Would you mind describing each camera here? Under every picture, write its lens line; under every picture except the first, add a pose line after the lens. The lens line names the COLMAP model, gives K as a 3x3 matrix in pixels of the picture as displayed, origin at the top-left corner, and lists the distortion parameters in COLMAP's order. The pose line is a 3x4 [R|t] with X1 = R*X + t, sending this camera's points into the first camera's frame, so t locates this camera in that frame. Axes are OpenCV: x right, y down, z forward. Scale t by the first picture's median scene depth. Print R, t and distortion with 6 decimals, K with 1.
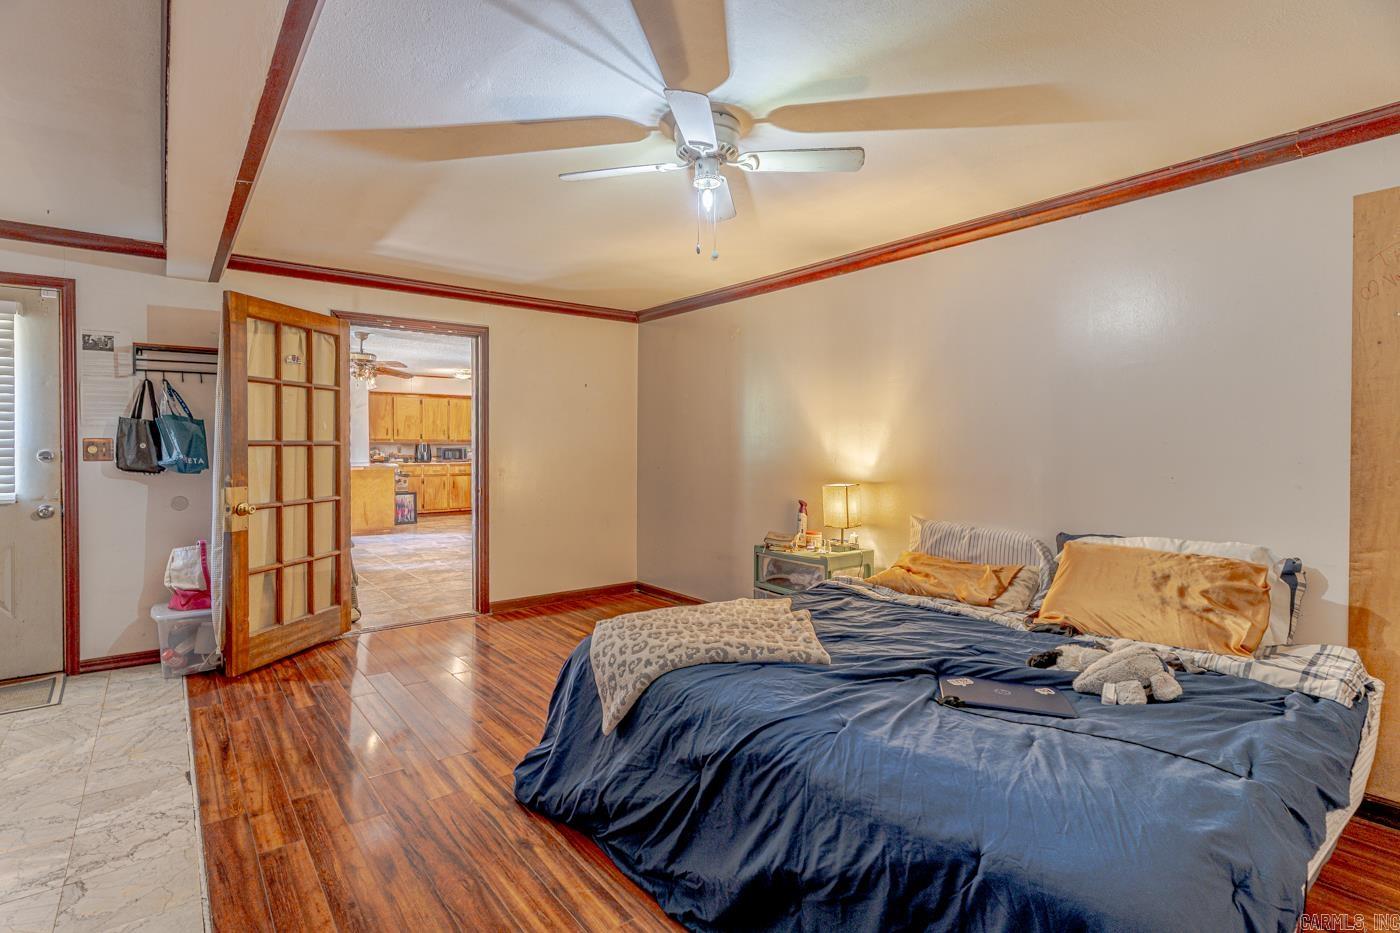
lens RADIAL K [[674.9, 0, 689.9], [0, 674.9, 455.9], [0, 0, 1]] dist [0.000463, 0.003313]
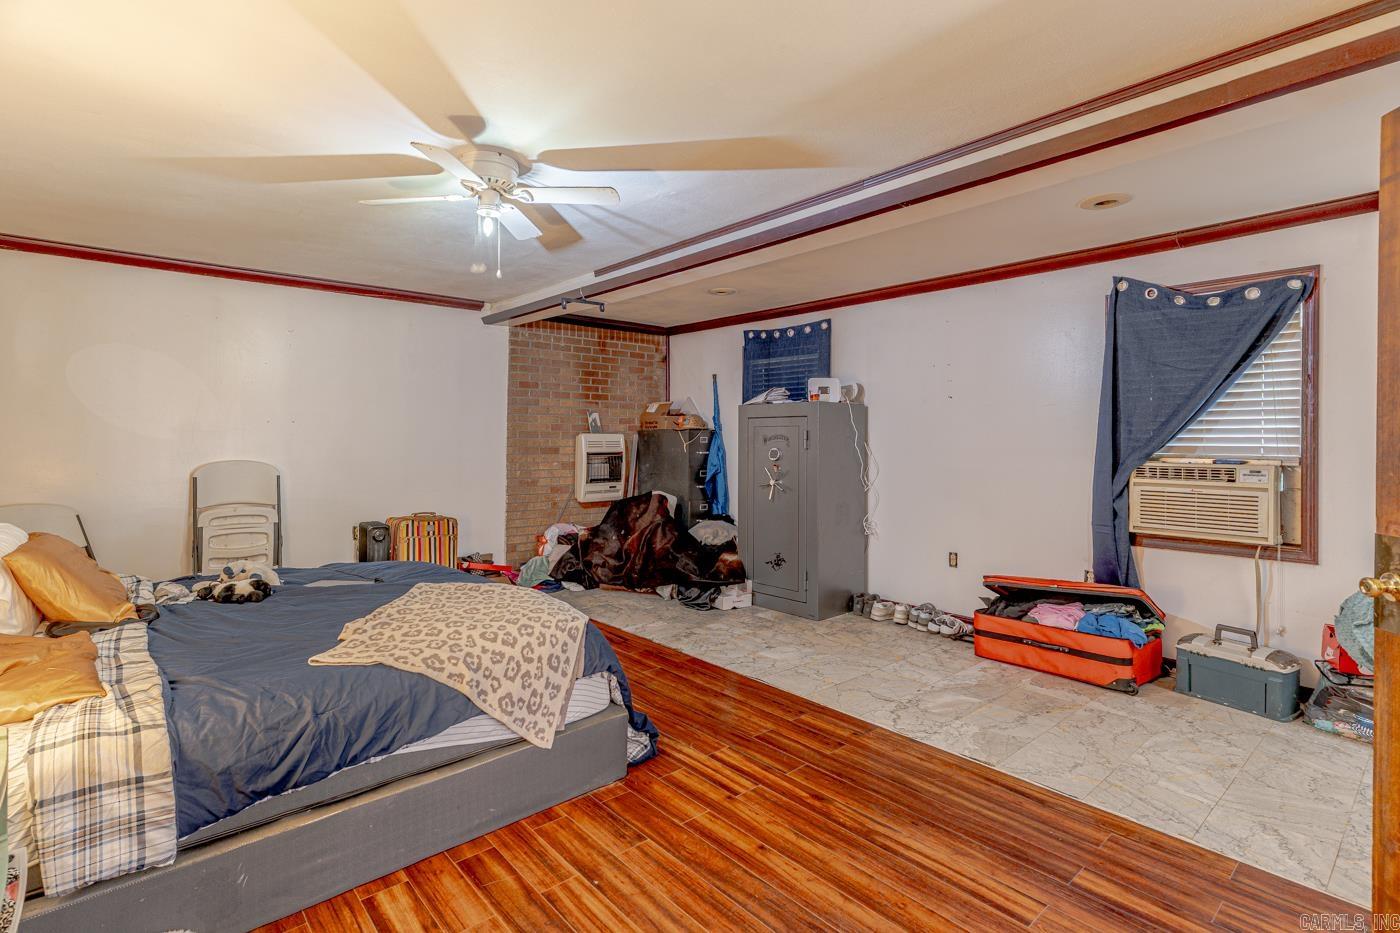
lens RADIAL K [[674.9, 0, 681.2], [0, 674.9, 441.1], [0, 0, 1]] dist [0.000463, 0.003313]
pose [[-0.998695, -0.010487, -0.049980, -0.051099], [-0.011897, 0.999537, 0.027993, -0.008032], [0.049664, 0.028551, -0.998358, 0.444430]]
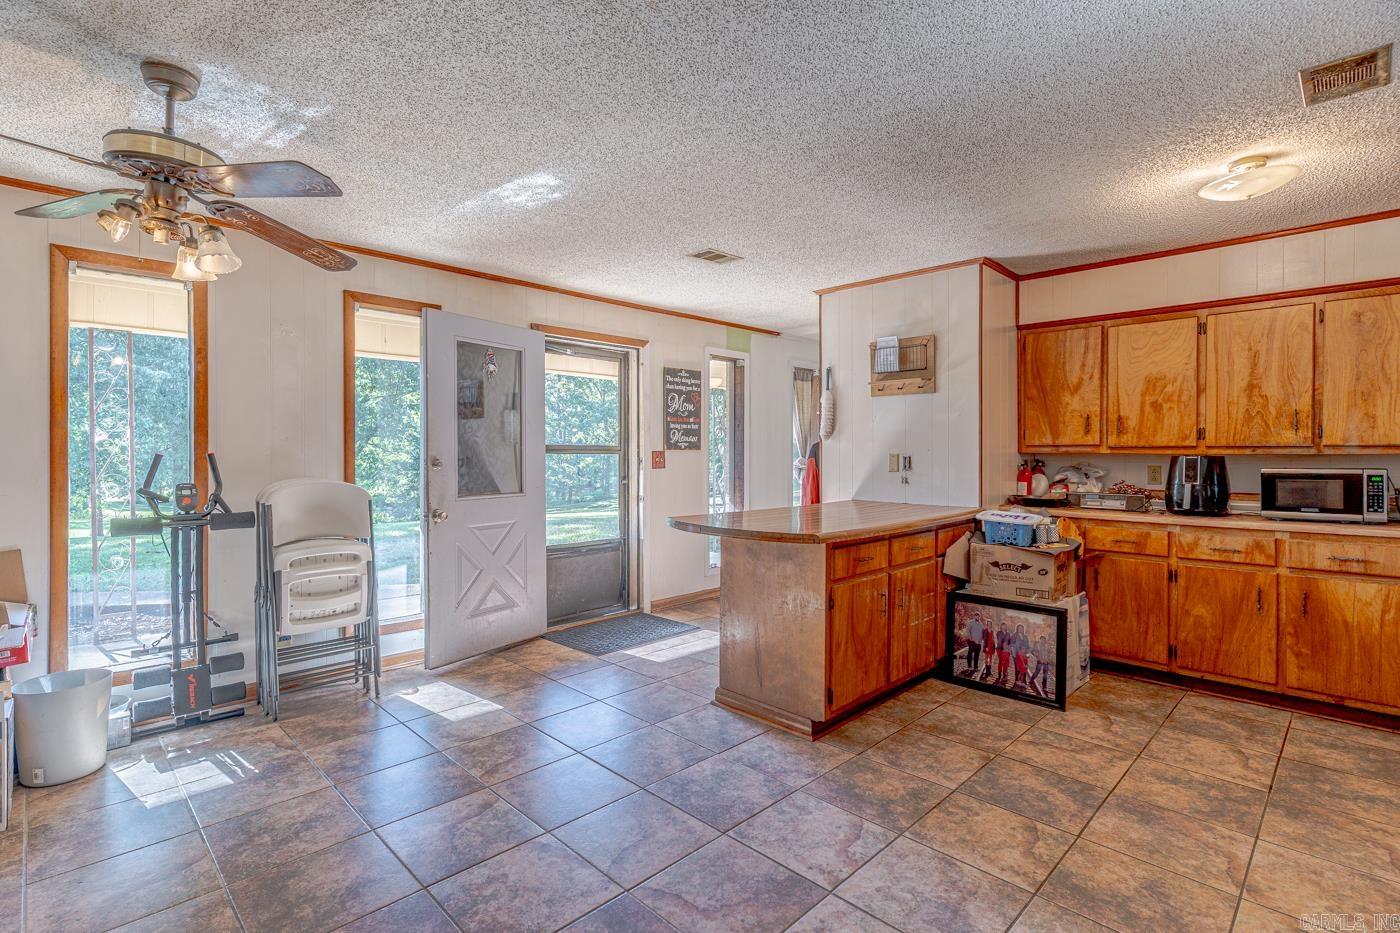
lens RADIAL K [[674.9, 0, 679.4], [0, 674.9, 450.4], [0, 0, 1]] dist [0.000463, 0.003313]
pose [[0.096084, -0.010314, -0.995320, -0.100081], [-0.015315, 0.999813, -0.011839, -0.013917], [0.995255, 0.016381, 0.095908, 0.732399]]
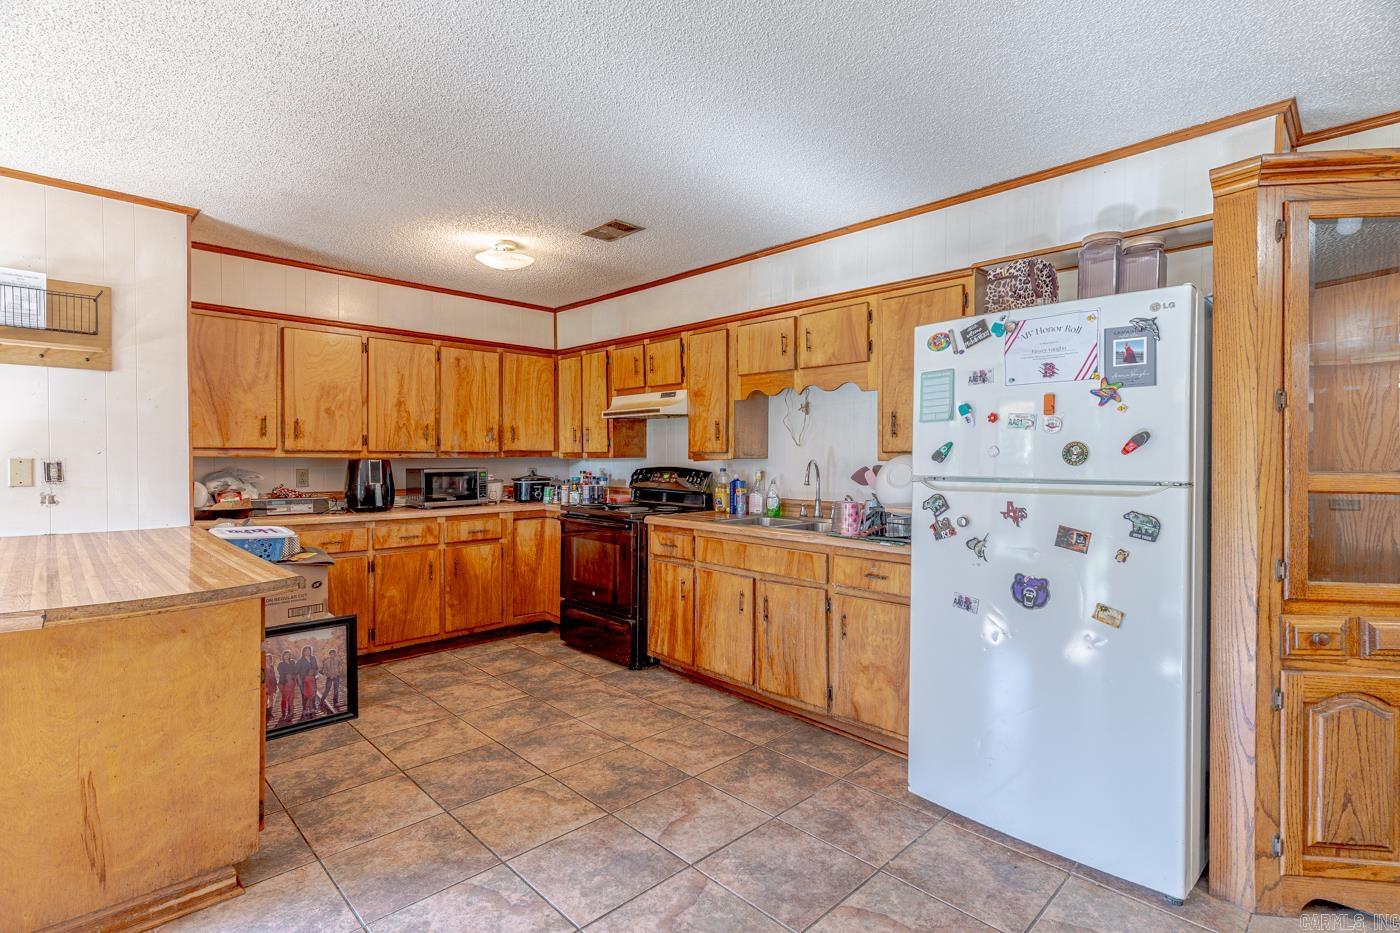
lens RADIAL K [[674.9, 0, 693.4], [0, 674.9, 465.0], [0, 0, 1]] dist [0.000463, 0.003313]
pose [[0.995388, -0.006818, 0.095687, -0.259129], [0.007203, 0.999967, -0.003672, -0.013316], [-0.095659, 0.004345, 0.995405, 0.625245]]
